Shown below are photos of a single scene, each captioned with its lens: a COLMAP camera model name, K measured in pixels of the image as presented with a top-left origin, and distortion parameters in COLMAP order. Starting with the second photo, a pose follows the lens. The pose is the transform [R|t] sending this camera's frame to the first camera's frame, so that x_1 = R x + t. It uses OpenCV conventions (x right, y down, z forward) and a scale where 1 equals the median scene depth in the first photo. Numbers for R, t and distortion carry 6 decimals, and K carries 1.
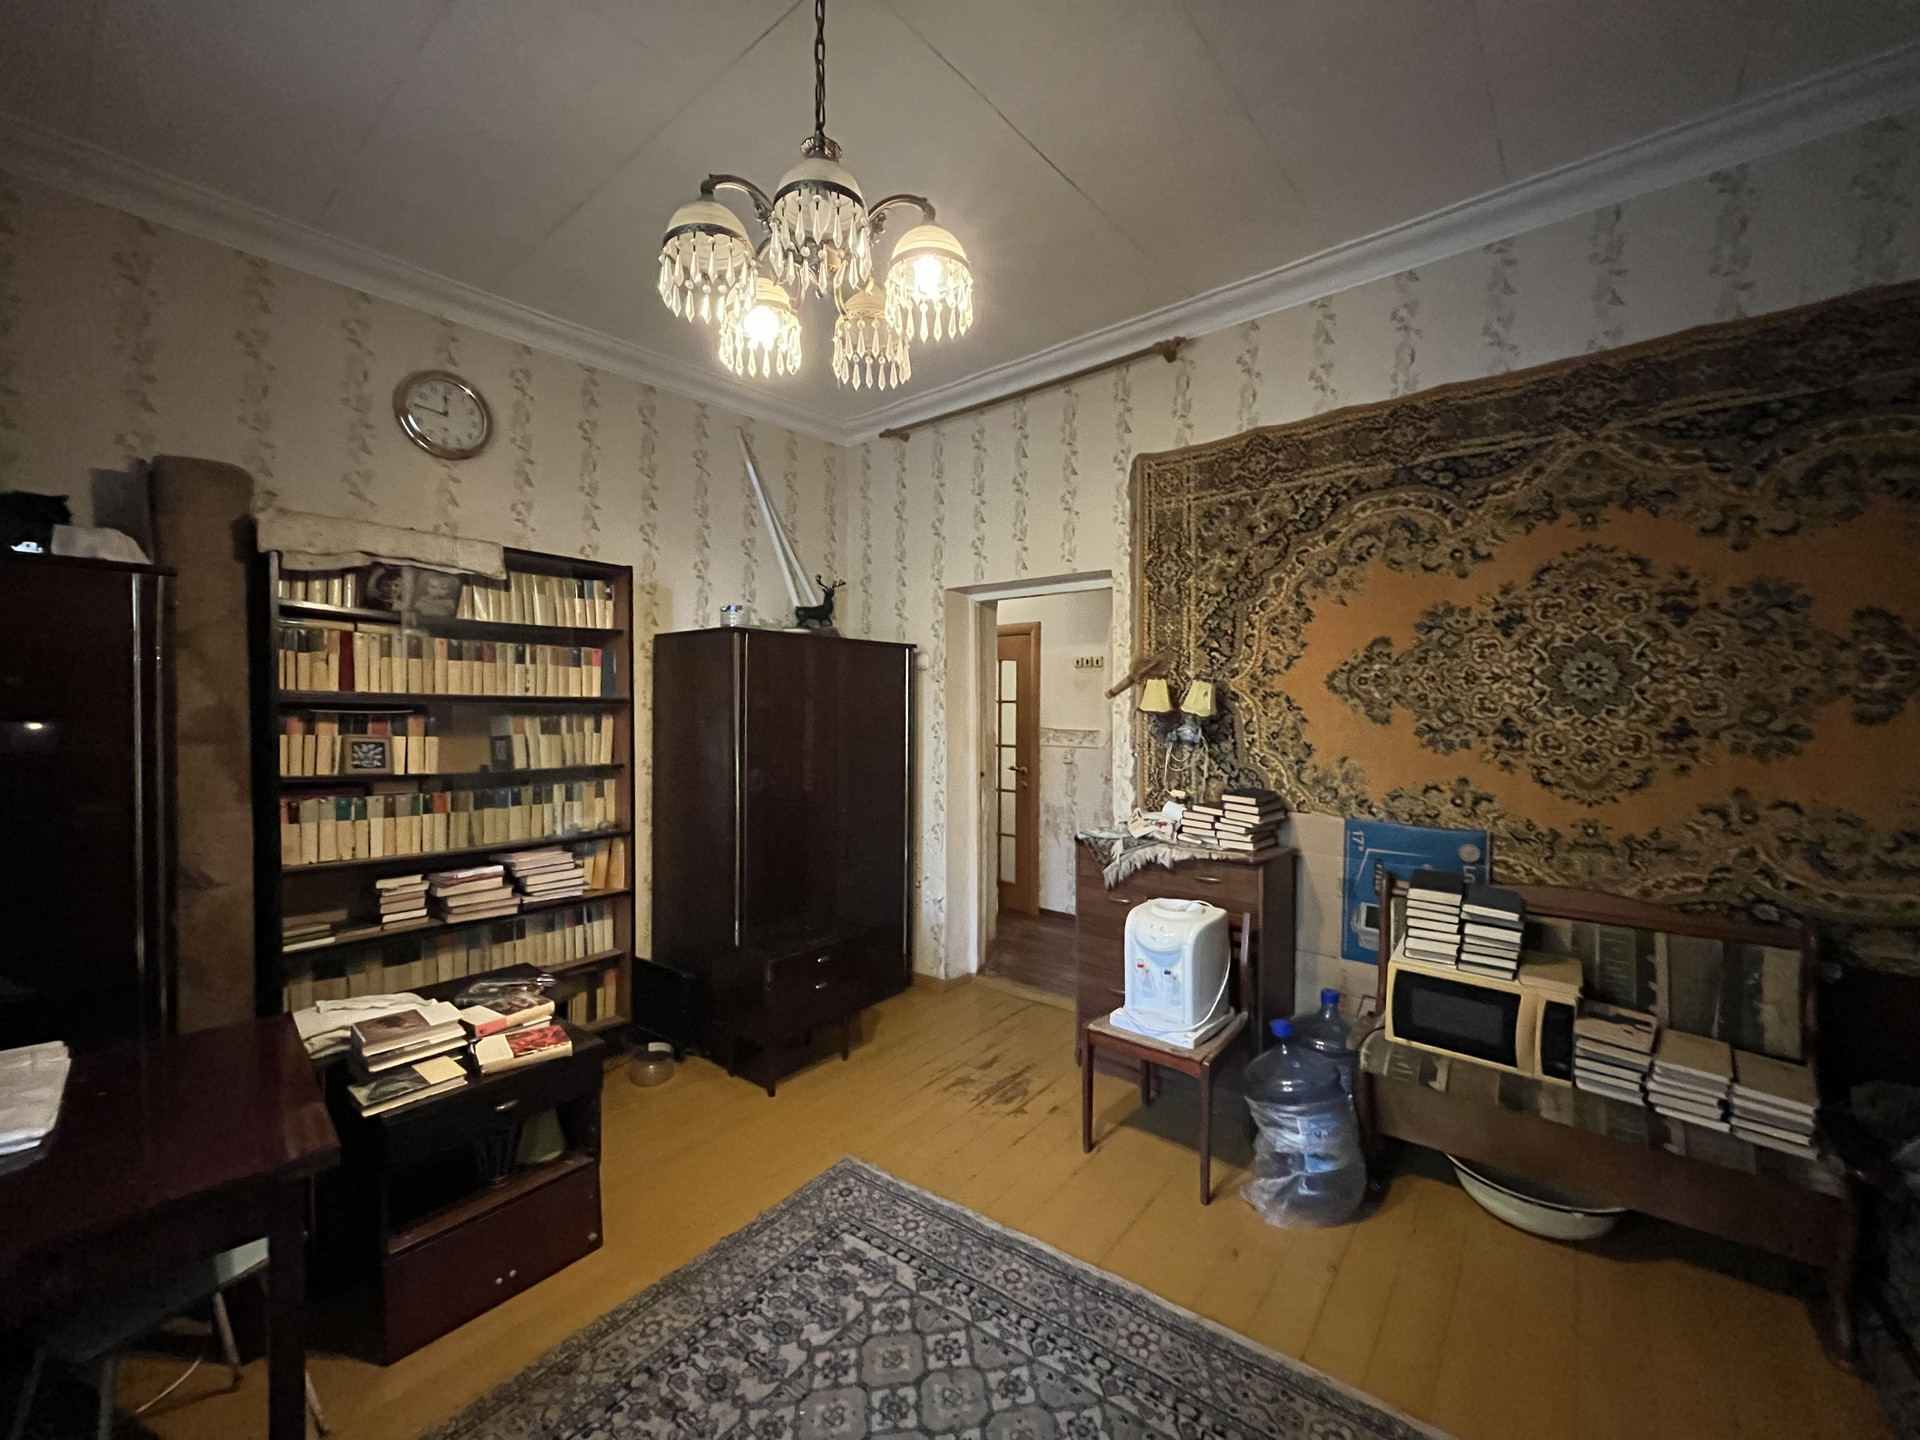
lens RADIAL K [[763.4, 0, 954.3], [0, 763.4, 717.5], [0, 0, 1]] dist [0.001471, 0.000098]
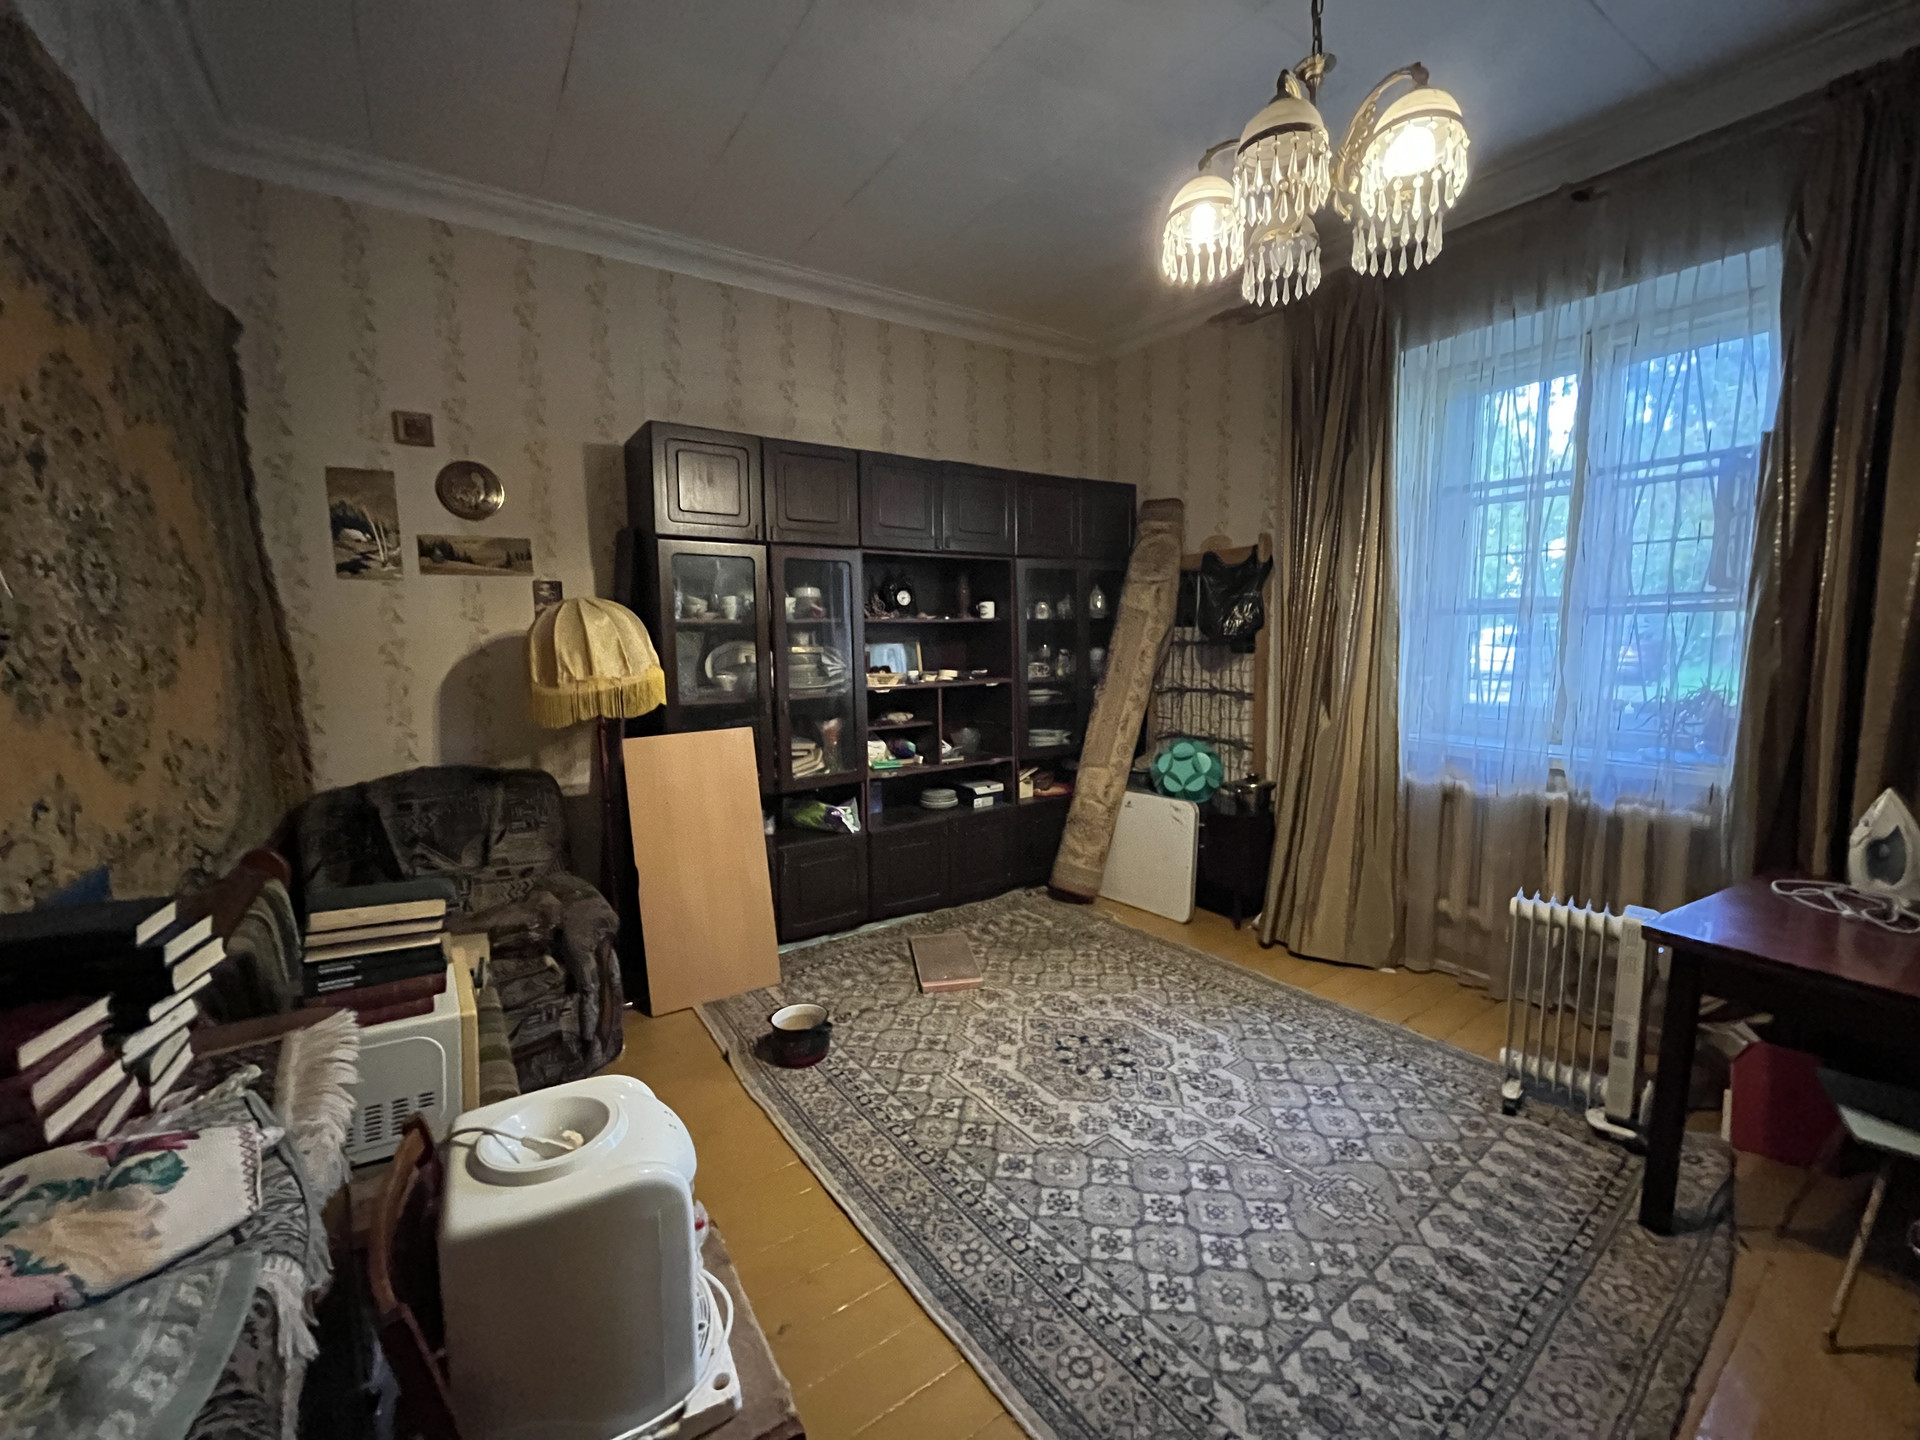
lens RADIAL K [[763.4, 0, 962.7], [0, 763.4, 720.7], [0, 0, 1]] dist [0.001471, 0.000098]
pose [[-0.957851, -0.018603, 0.286663, -0.018862], [0.020648, 0.990861, 0.133295, -0.005789], [-0.286523, 0.133596, -0.948713, 1.863529]]
